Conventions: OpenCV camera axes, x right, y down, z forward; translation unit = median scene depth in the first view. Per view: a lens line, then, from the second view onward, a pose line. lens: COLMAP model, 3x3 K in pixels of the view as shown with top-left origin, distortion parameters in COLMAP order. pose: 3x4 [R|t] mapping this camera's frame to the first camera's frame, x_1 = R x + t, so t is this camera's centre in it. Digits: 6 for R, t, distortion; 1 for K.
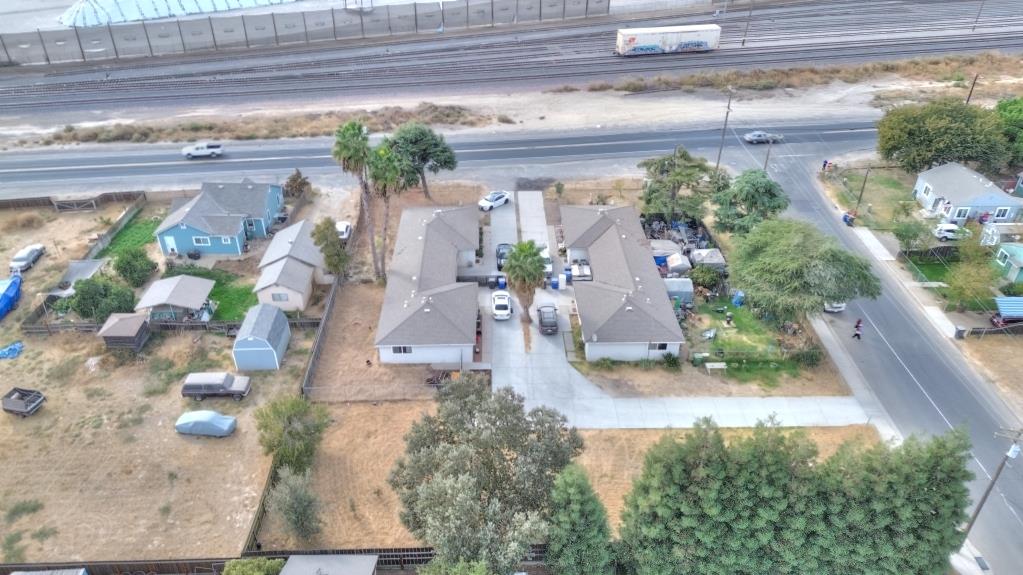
lens RADIAL K [[722.5, 0, 512.8], [0, 722.5, 283.2], [0, 0, 1]] dist [0.084780, -0.112534]
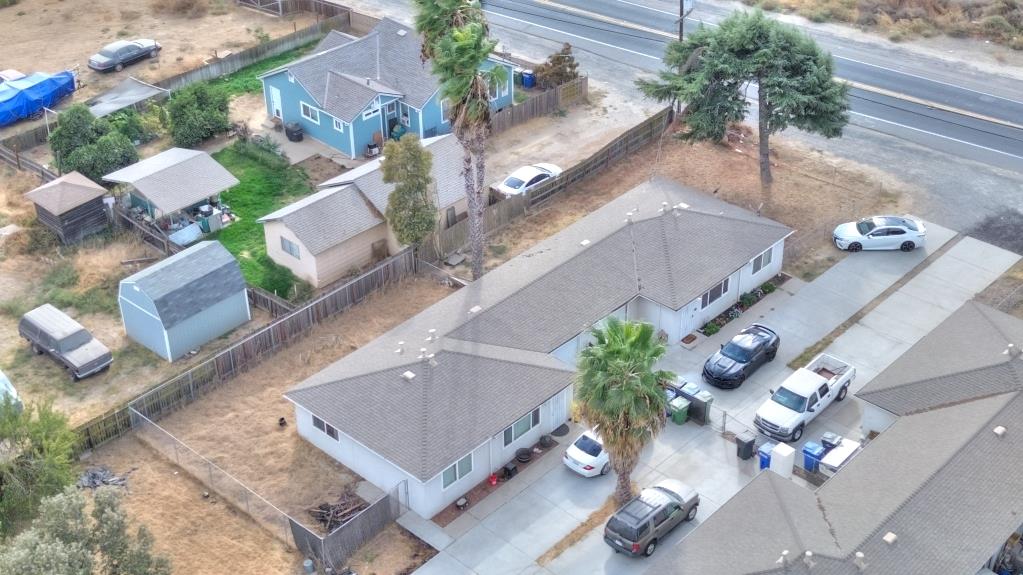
lens RADIAL K [[1439.5, 0, 511.5], [0, 1439.5, 287.5], [0, 0, 1]] dist [0.100617, -0.055689]
pose [[0.712227, 0.369344, -0.596923, 0.388163], [-0.368386, 0.920534, 0.130032, -0.134345], [0.597515, 0.127286, 0.791691, 0.236071]]
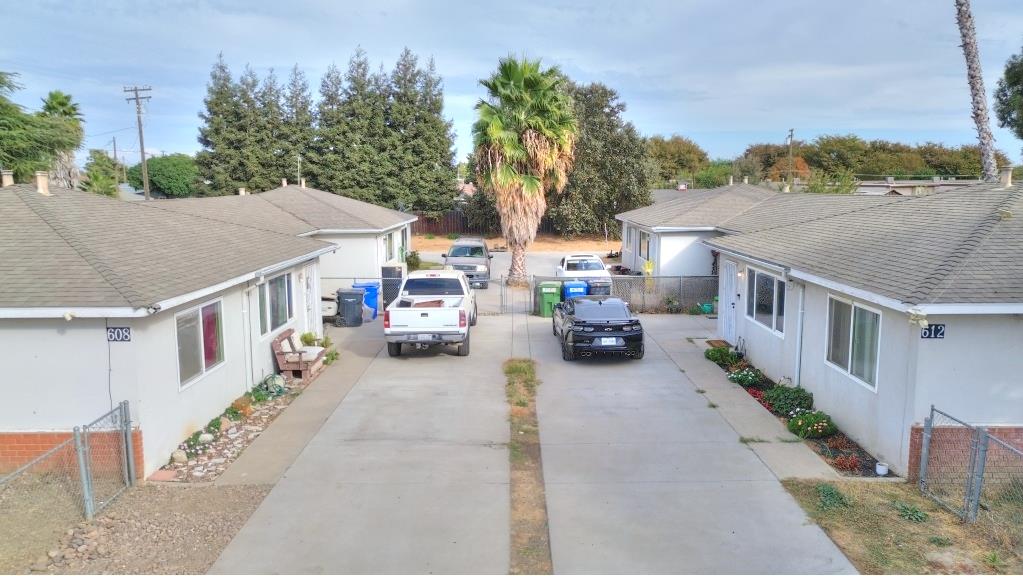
lens RADIAL K [[720.8, 0, 513.0], [0, 720.8, 286.8], [0, 0, 1]] dist [0.067316, -0.067908]
pose [[-0.999567, -0.006418, 0.028713, 0.008226], [0.014118, 0.751610, 0.659457, -0.193805], [-0.025813, 0.659577, -0.751194, 1.163232]]
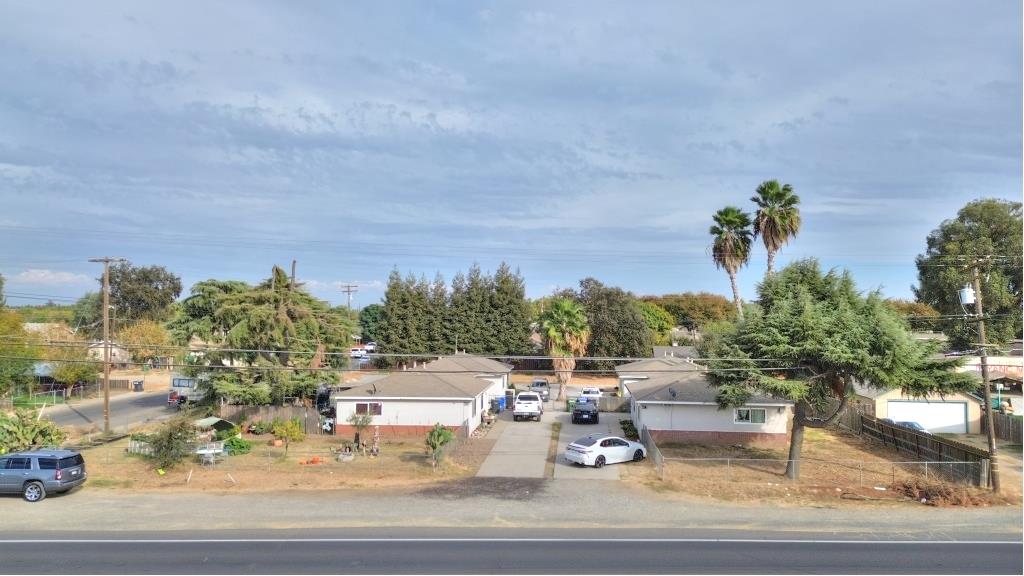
lens RADIAL K [[721.5, 0, 513.5], [0, 721.5, 286.8], [0, 0, 1]] dist [0.067316, -0.067908]
pose [[-0.992504, -0.004304, 0.122134, -0.026274], [0.059491, 0.855958, 0.513611, -0.467129], [-0.106753, 0.517027, -0.849286, 1.497857]]
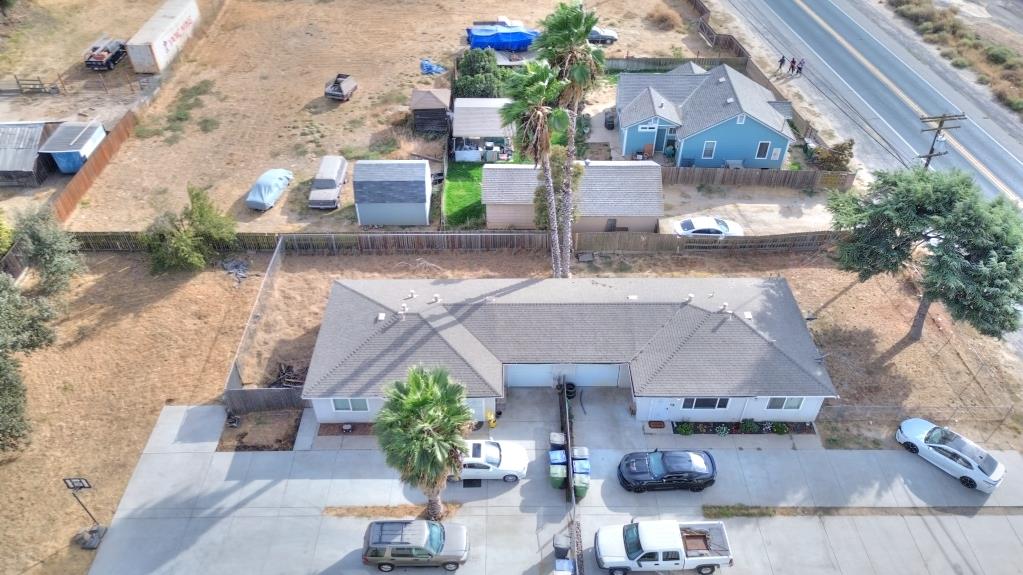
lens RADIAL K [[720.8, 0, 513.0], [0, 720.8, 286.3], [0, 0, 1]] dist [0.067316, -0.067908]
pose [[-0.023528, 0.660005, -0.750892, 0.249058], [-0.547486, 0.619951, 0.562067, -0.301490], [0.836484, 0.424328, 0.346758, 0.722191]]
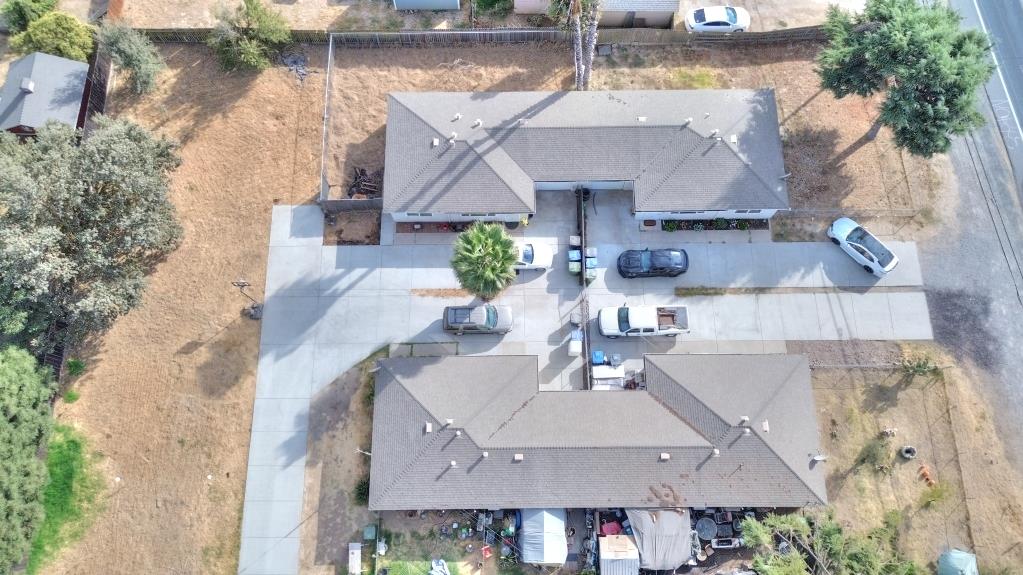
lens RADIAL K [[720.8, 0, 513.0], [0, 720.8, 286.3], [0, 0, 1]] dist [0.067316, -0.067908]
pose [[-0.021431, 0.954823, -0.296402, 0.191222], [-0.547958, 0.236757, 0.802302, -0.454434], [0.836232, 0.179610, 0.518129, 0.590202]]
